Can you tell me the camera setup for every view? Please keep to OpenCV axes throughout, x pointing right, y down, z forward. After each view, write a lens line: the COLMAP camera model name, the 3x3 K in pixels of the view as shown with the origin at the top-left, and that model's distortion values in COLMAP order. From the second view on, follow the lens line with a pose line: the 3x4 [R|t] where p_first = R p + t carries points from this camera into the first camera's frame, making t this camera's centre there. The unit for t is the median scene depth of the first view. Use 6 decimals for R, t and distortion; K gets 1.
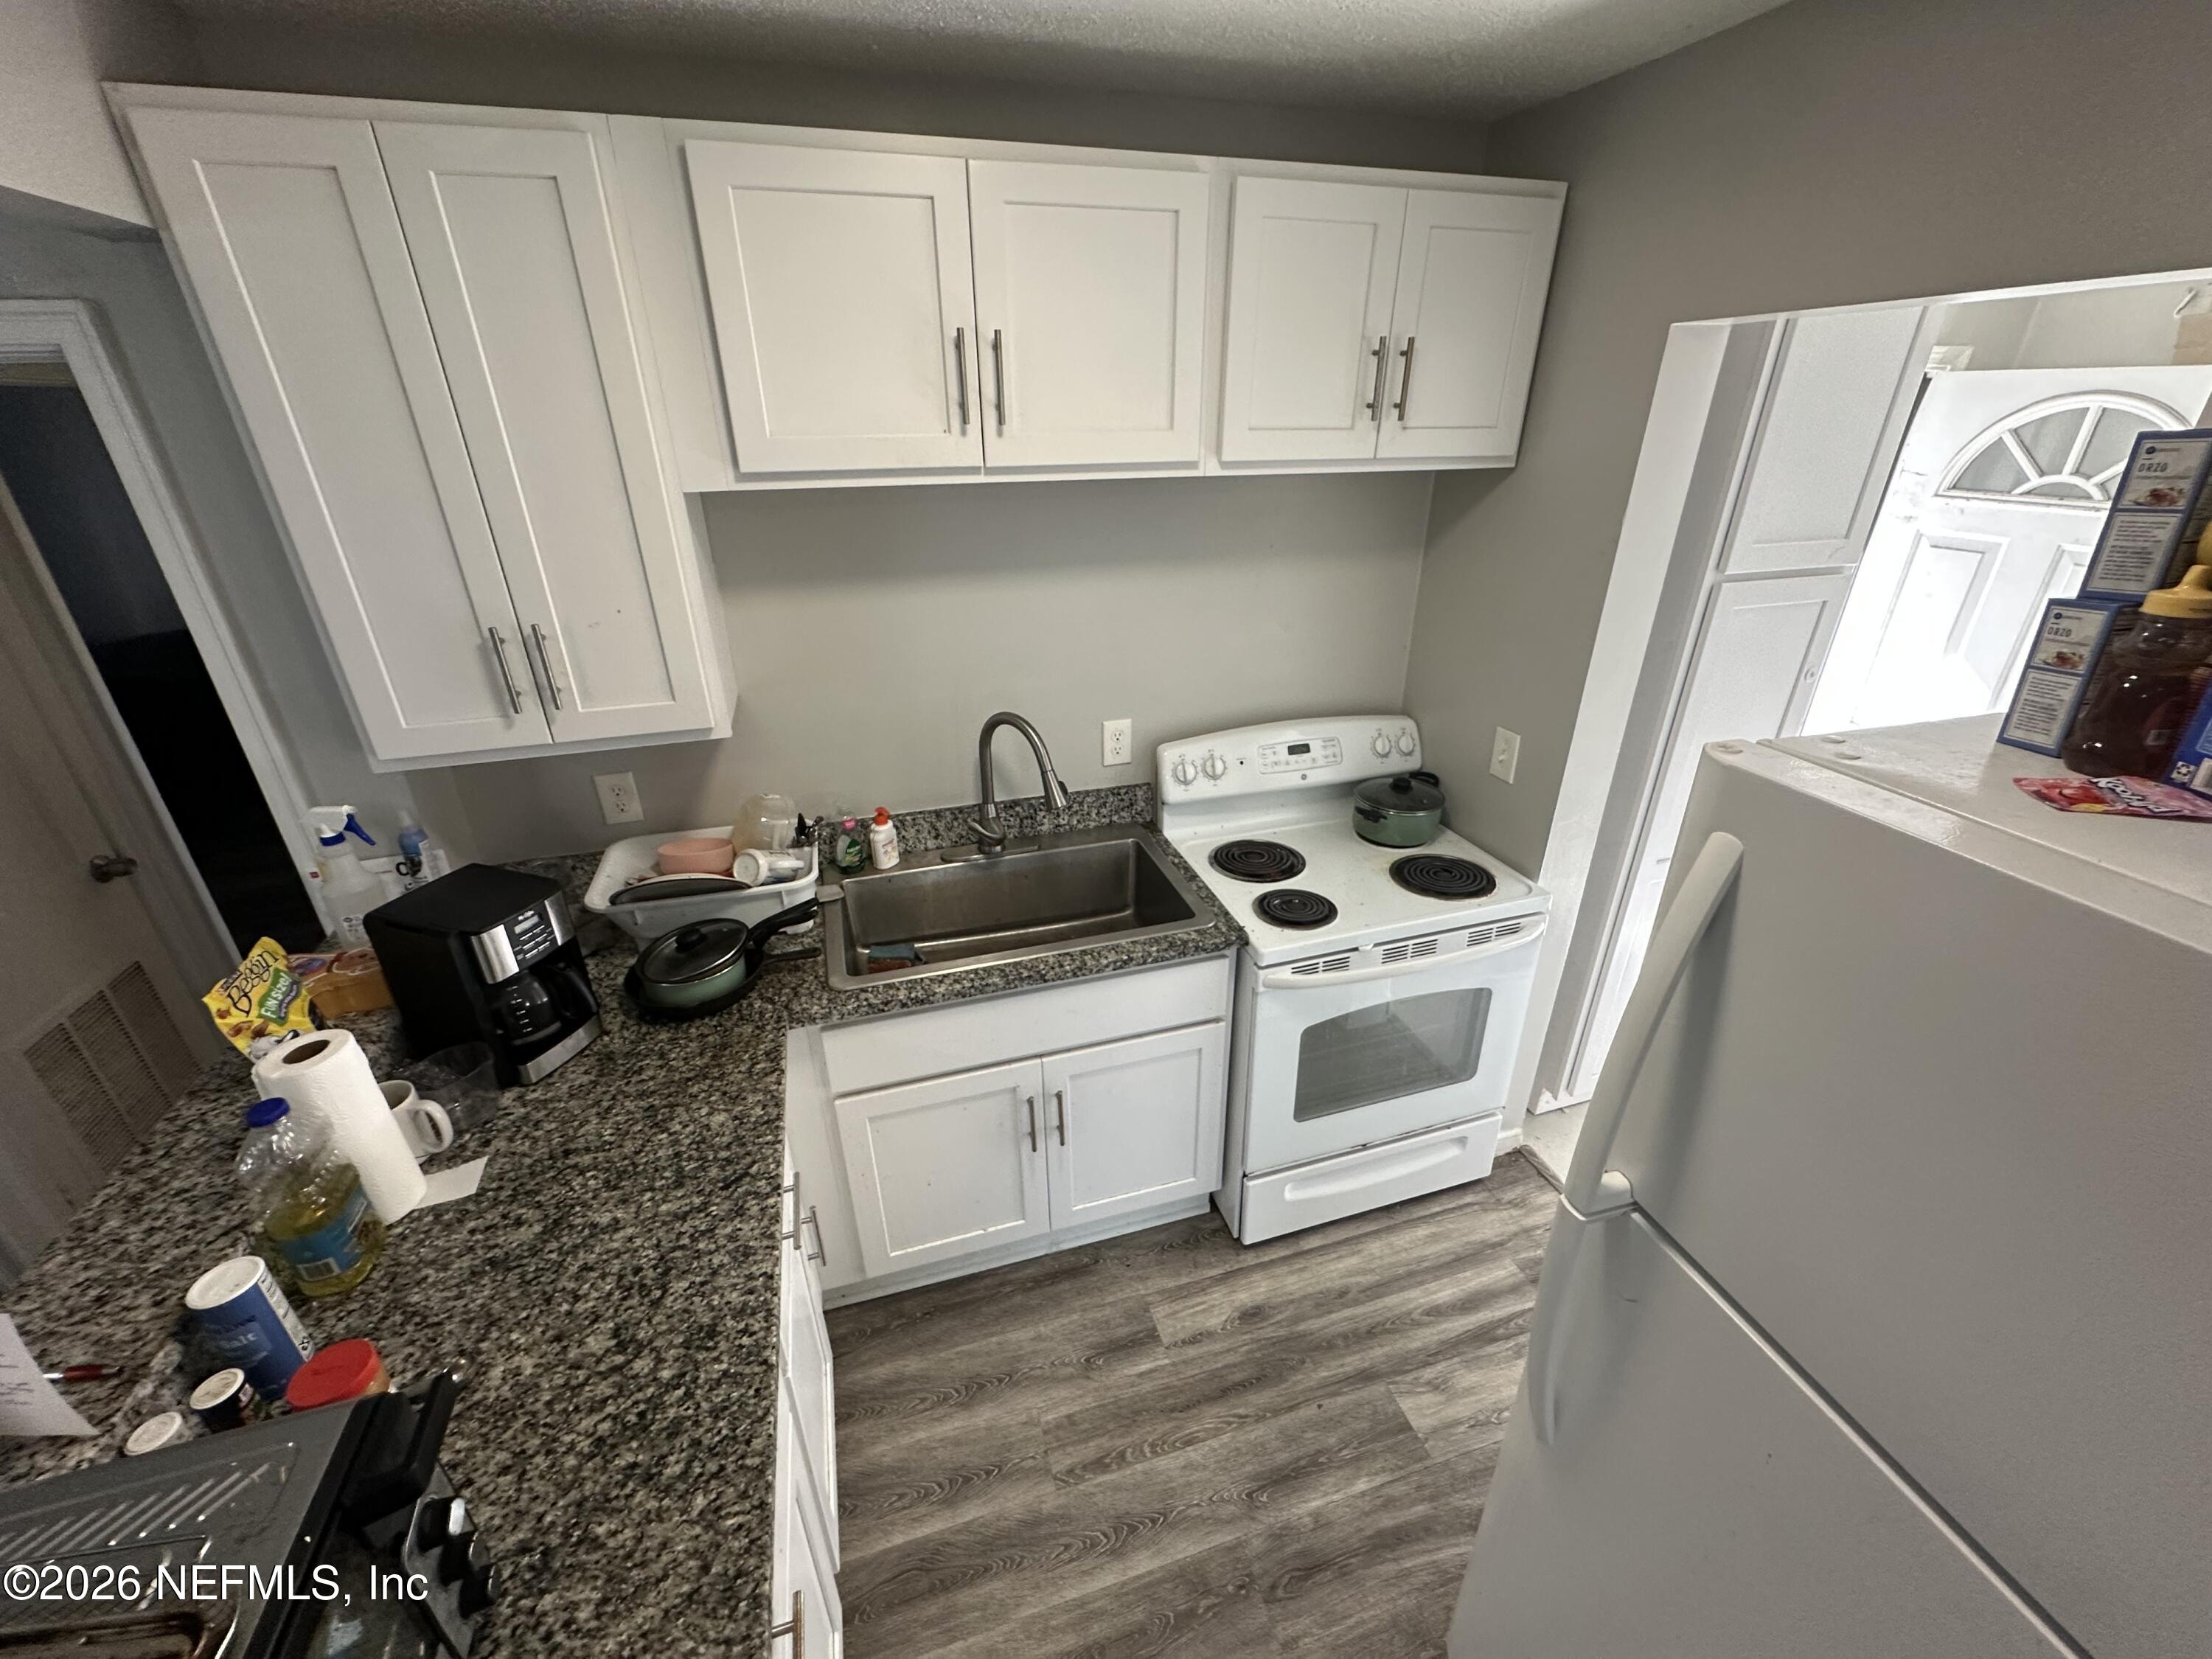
lens RADIAL K [[886.0, 0, 1104.9], [0, 886.0, 827.2], [0, 0, 1]] dist [-0.003040, 0.000379]
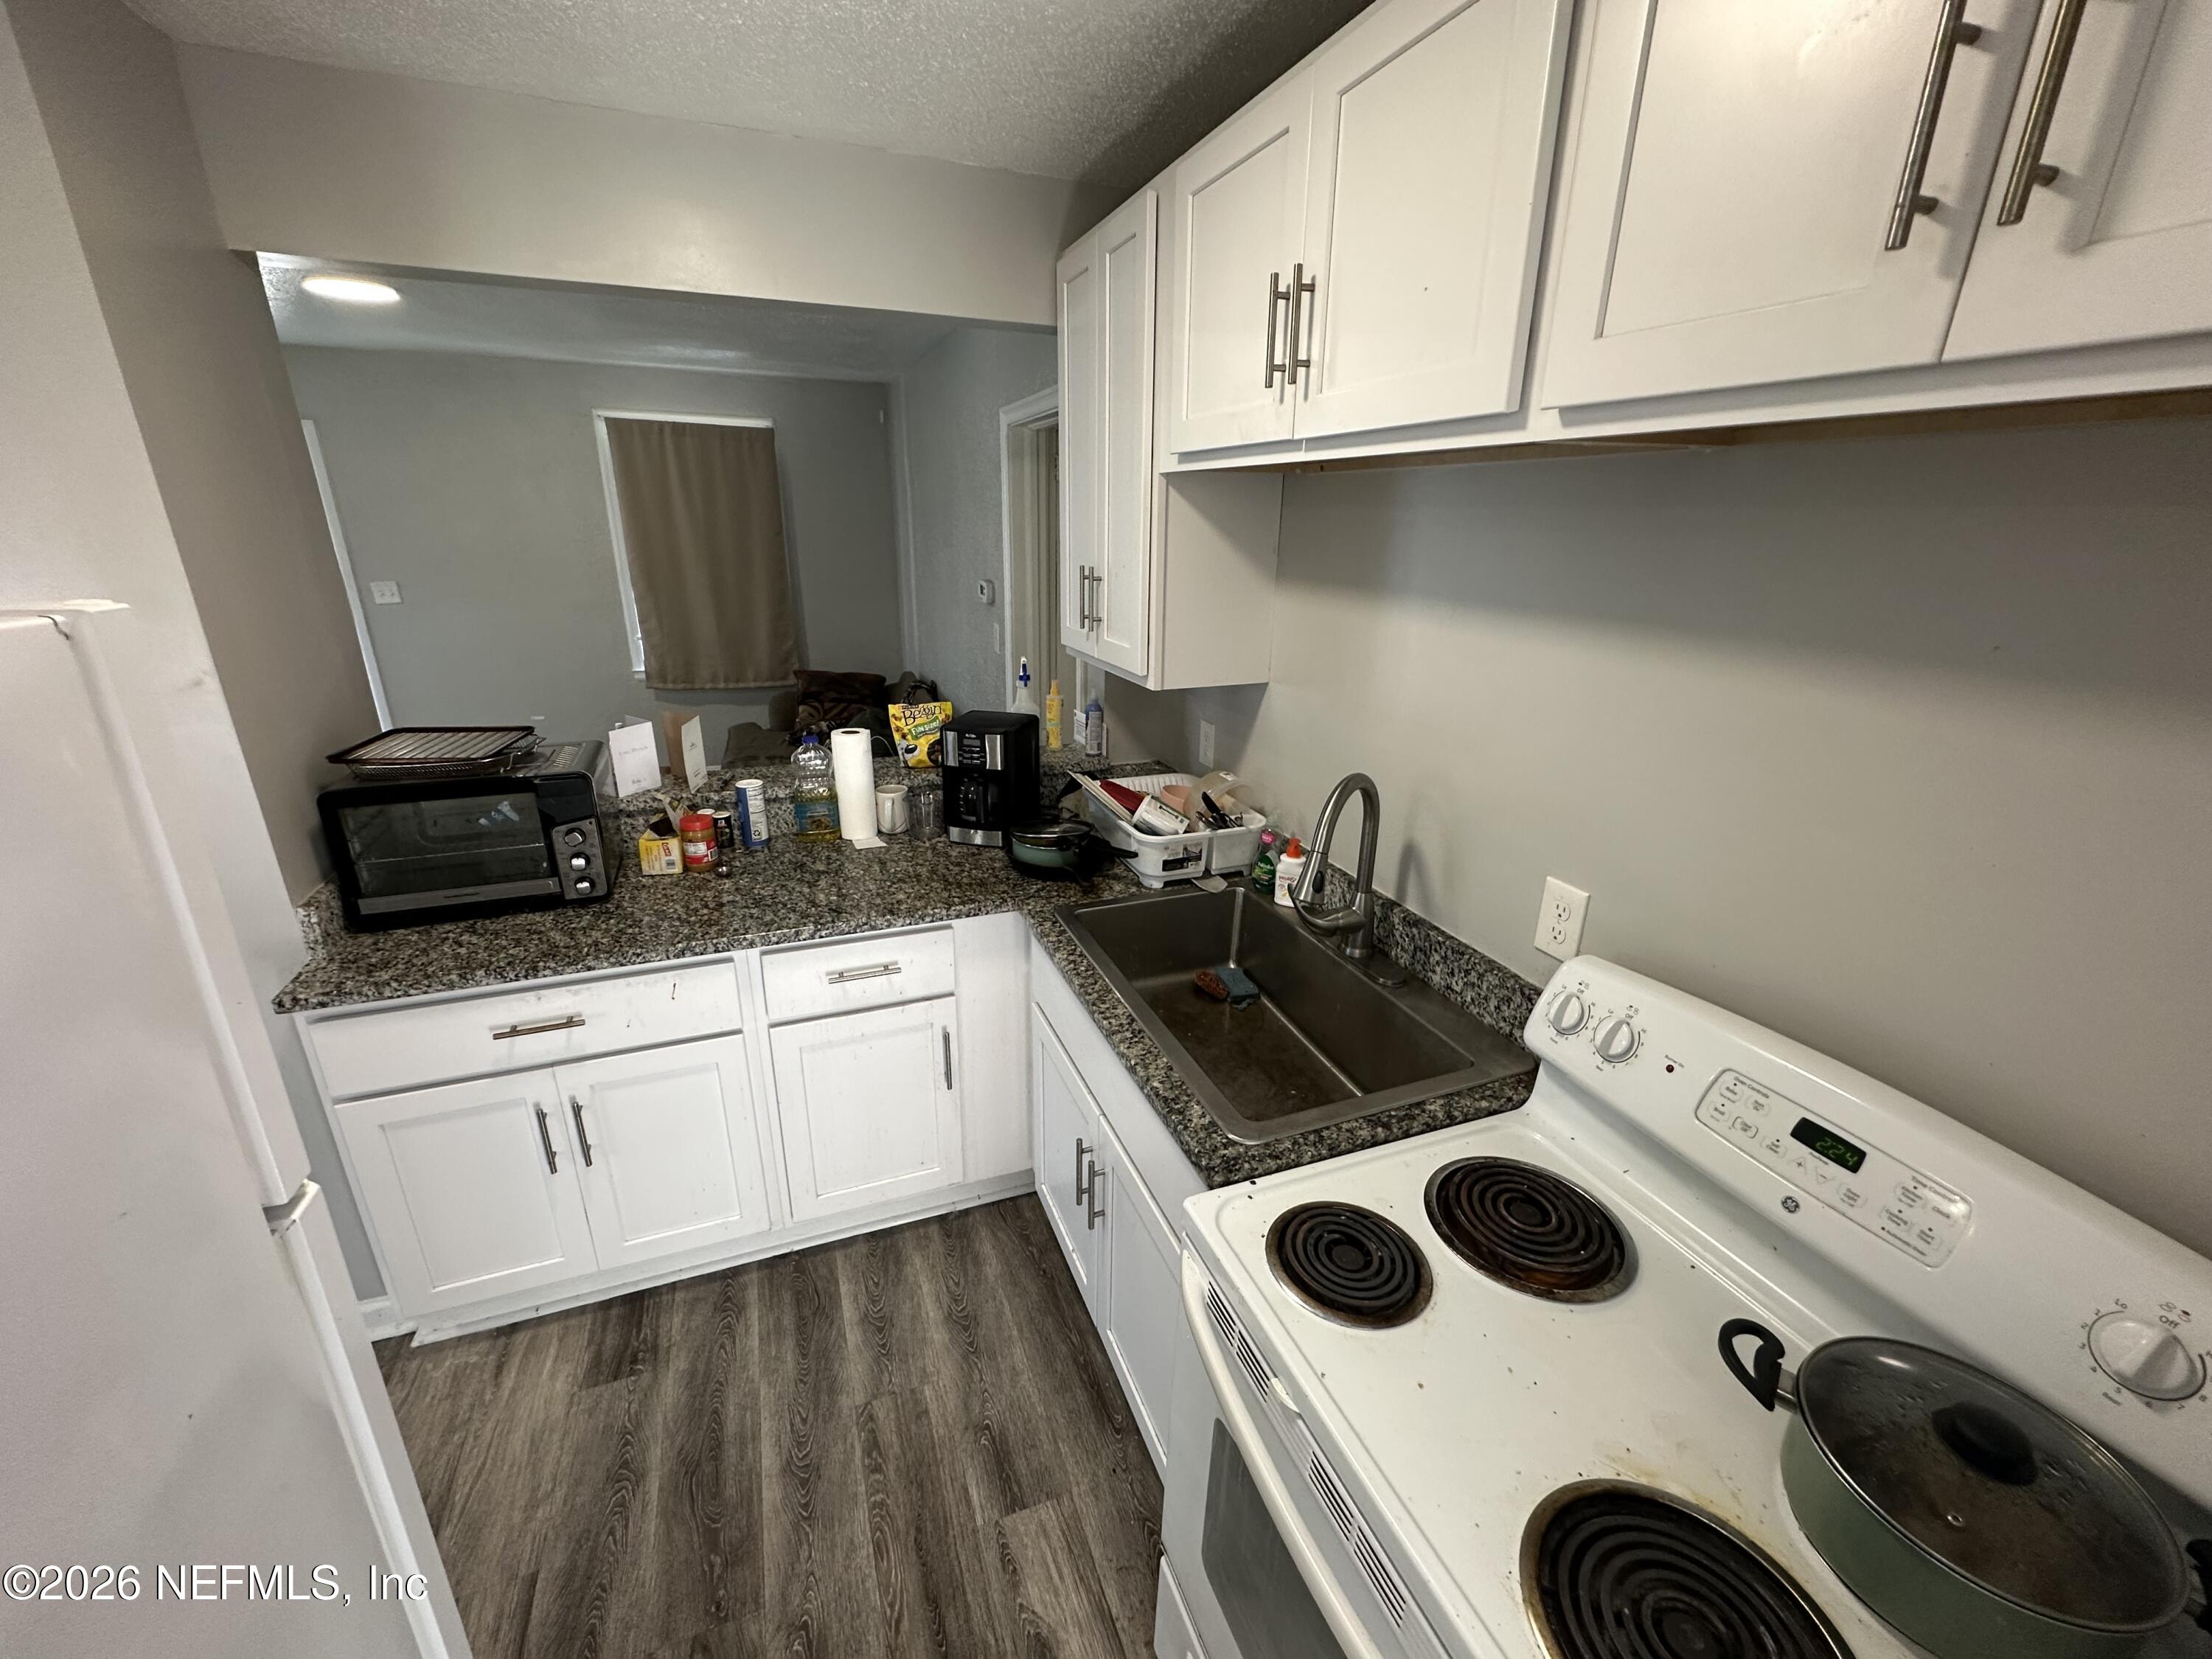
lens RADIAL K [[886.0, 0, 1100.9], [0, 886.0, 826.5], [0, 0, 1]] dist [-0.003040, 0.000379]
pose [[0.071193, 0.340352, -0.937599, 0.642362], [-0.441415, 0.853681, 0.276372, -0.217035], [0.894474, 0.394195, 0.211012, 0.705815]]
